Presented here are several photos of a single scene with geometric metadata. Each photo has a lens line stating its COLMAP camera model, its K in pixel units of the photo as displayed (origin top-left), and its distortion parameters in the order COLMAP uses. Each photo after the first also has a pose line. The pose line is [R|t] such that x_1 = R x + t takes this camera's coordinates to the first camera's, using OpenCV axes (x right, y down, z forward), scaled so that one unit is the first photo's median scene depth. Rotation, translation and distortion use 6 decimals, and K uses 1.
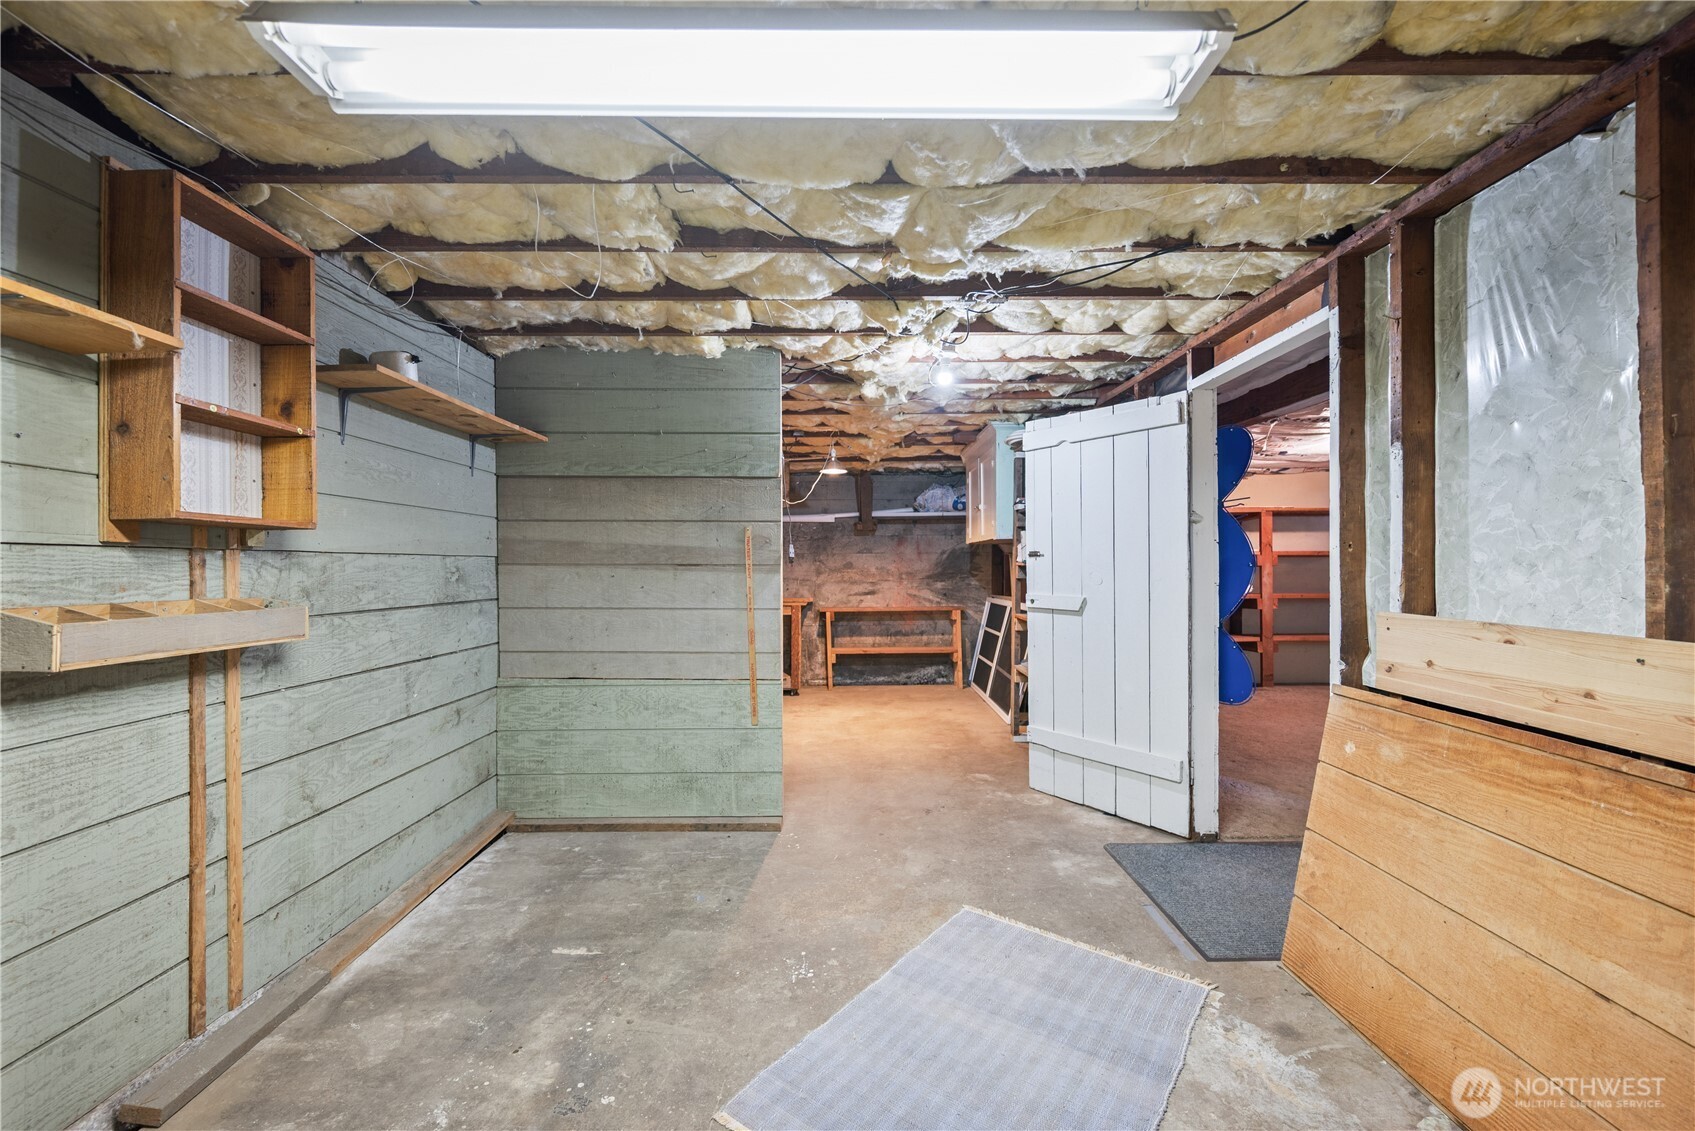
lens RADIAL K [[730.6, 0, 847.5], [0, 730.6, 565.5], [0, 0, 1]] dist [0.000974, 0.000030]
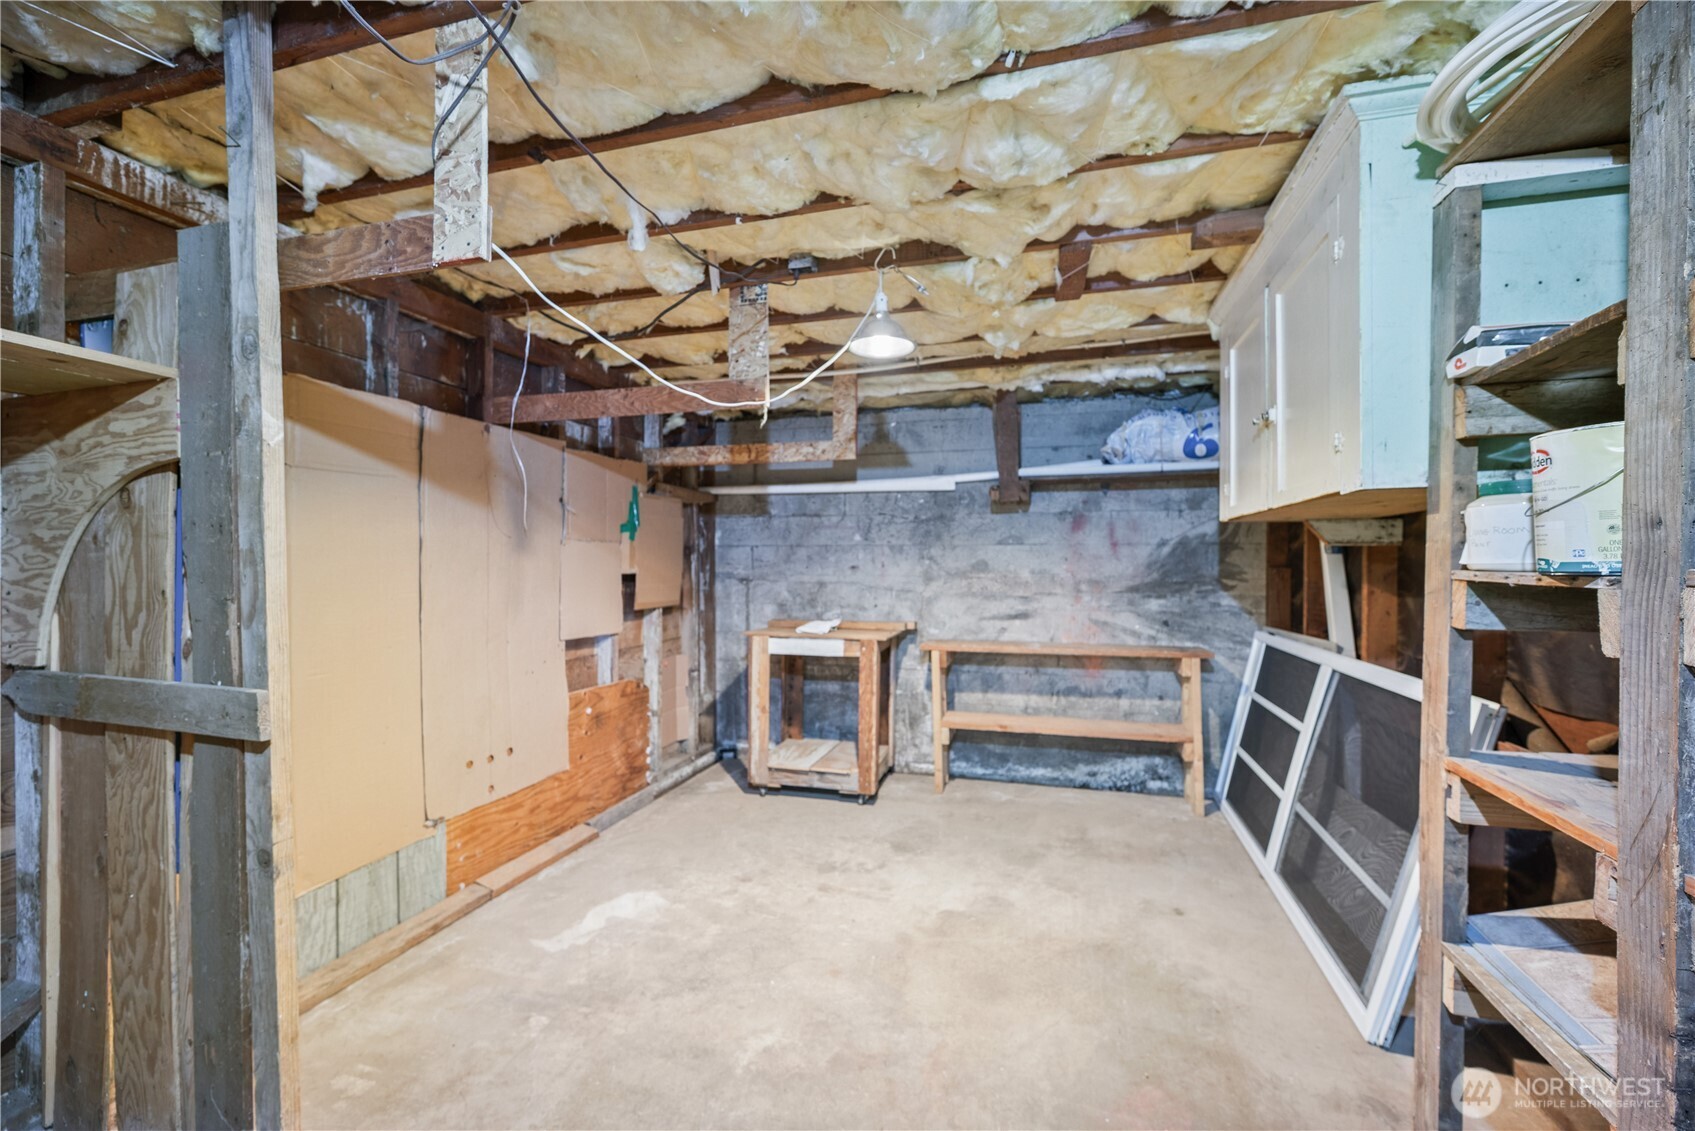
lens RADIAL K [[702.6, 0, 847.5], [0, 702.6, 565.5], [0, 0, 1]] dist [0.000539, 0.000032]
pose [[0.958651, 0.006351, -0.284513, 0.057517], [-0.005532, 0.999978, 0.003681, -0.002217], [0.284530, -0.001955, 0.958665, 0.451495]]
